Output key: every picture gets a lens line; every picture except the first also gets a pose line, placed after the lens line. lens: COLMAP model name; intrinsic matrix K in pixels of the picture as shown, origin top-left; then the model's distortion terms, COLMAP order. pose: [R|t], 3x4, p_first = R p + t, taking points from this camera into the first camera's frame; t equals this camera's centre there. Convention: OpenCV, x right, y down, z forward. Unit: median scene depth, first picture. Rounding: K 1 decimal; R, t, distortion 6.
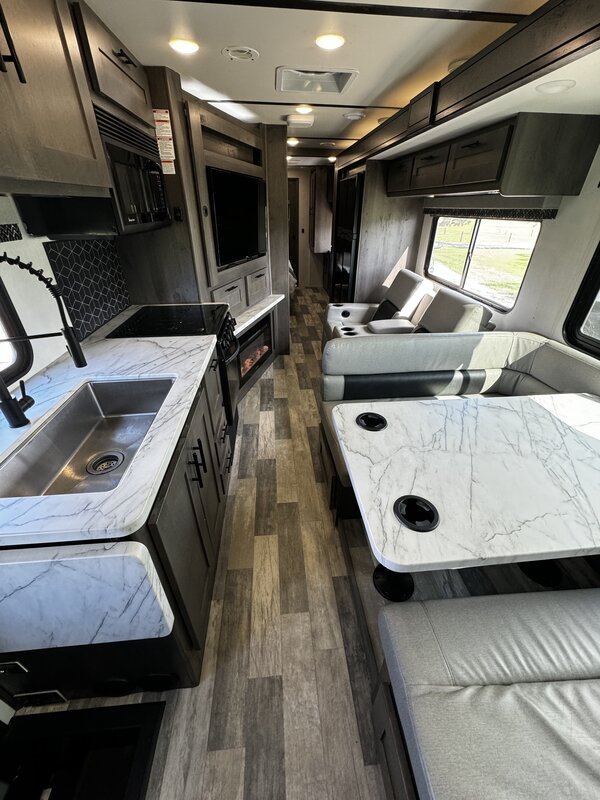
lens RADIAL K [[318.0, 0, 302.3], [0, 318.0, 396.7], [0, 0, 1]] dist [-0.002420, -0.000712]
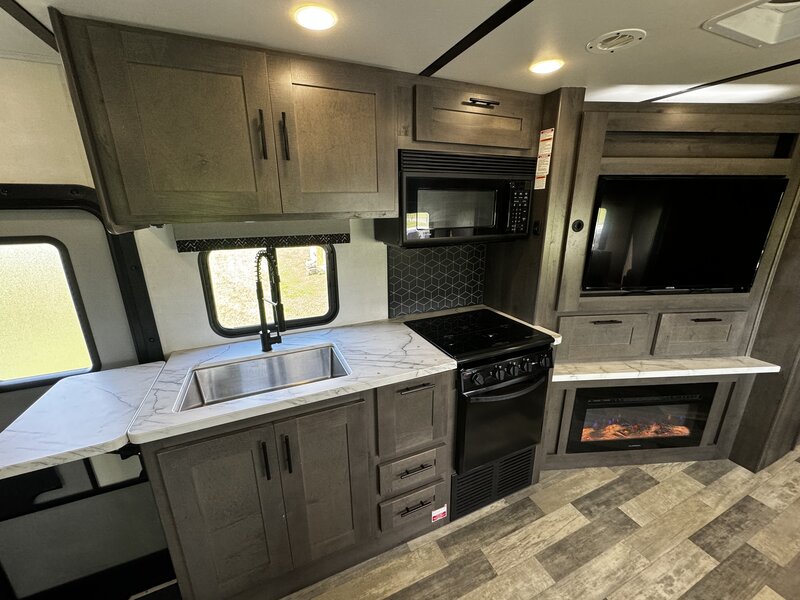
lens RADIAL K [[318.0, 0, 399.8], [0, 318.0, 298.0], [0, 0, 1]] dist [-0.002420, -0.000712]
pose [[0.324470, 0.249035, -0.912525, 0.388385], [-0.477863, 0.875715, 0.069073, -0.320139], [0.816313, 0.413649, 0.403147, 0.463927]]
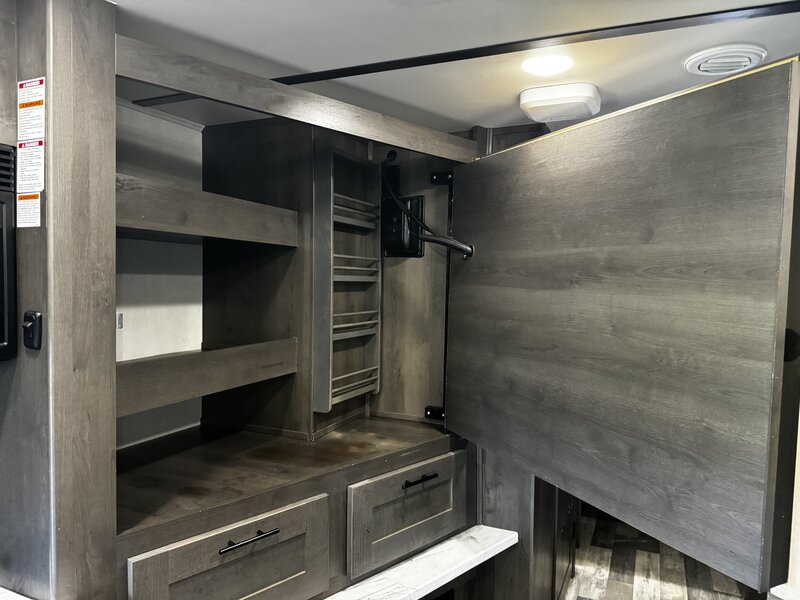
lens RADIAL K [[561.9, 0, 398.9], [0, 561.9, 298.3], [0, 0, 1]] dist [0.032942, -0.010791]
pose [[0.873209, 0.023200, -0.486793, 0.237312], [-0.258931, 0.868303, -0.423089, -0.515940], [0.412869, 0.495491, 0.764217, 0.790020]]
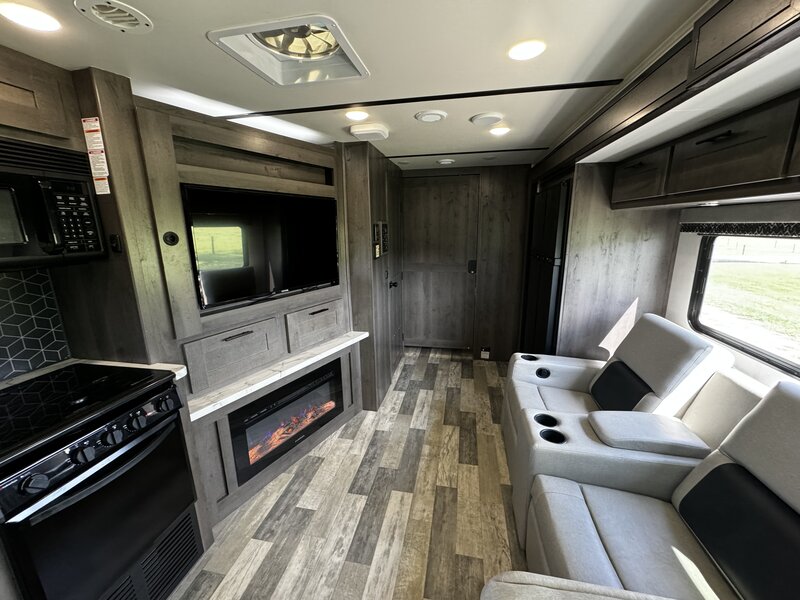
lens RADIAL K [[318.0, 0, 398.0], [0, 318.0, 298.8], [0, 0, 1]] dist [-0.002420, -0.000712]
pose [[0.958847, 0.037774, -0.281401, 0.446281], [-0.123663, 0.947724, -0.294154, -0.379823], [0.255579, 0.316847, 0.913393, 0.639657]]
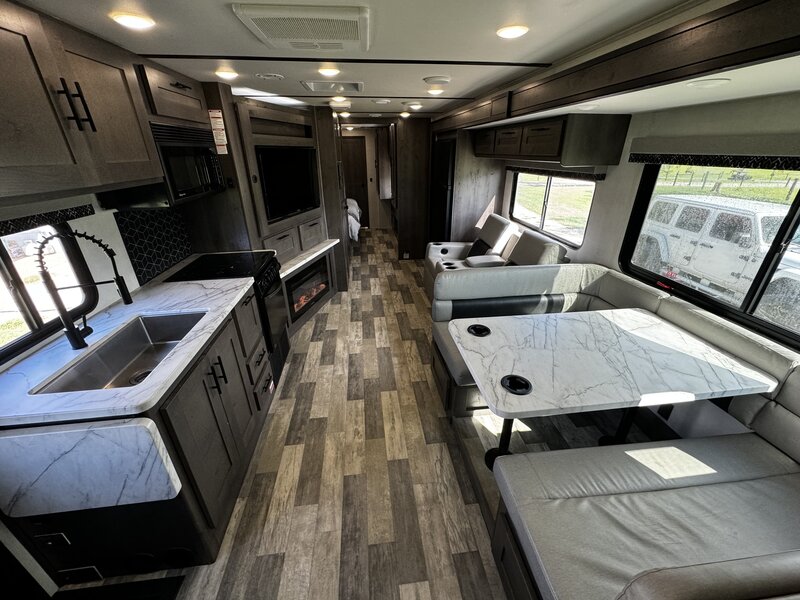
lens RADIAL K [[318.0, 0, 398.5], [0, 318.0, 295.4], [0, 0, 1]] dist [-0.002420, -0.000712]
pose [[0.999327, -0.030934, 0.019694, 0.262835], [0.033026, 0.992621, -0.116671, 0.039608], [-0.015940, 0.117243, 0.992975, -0.230778]]
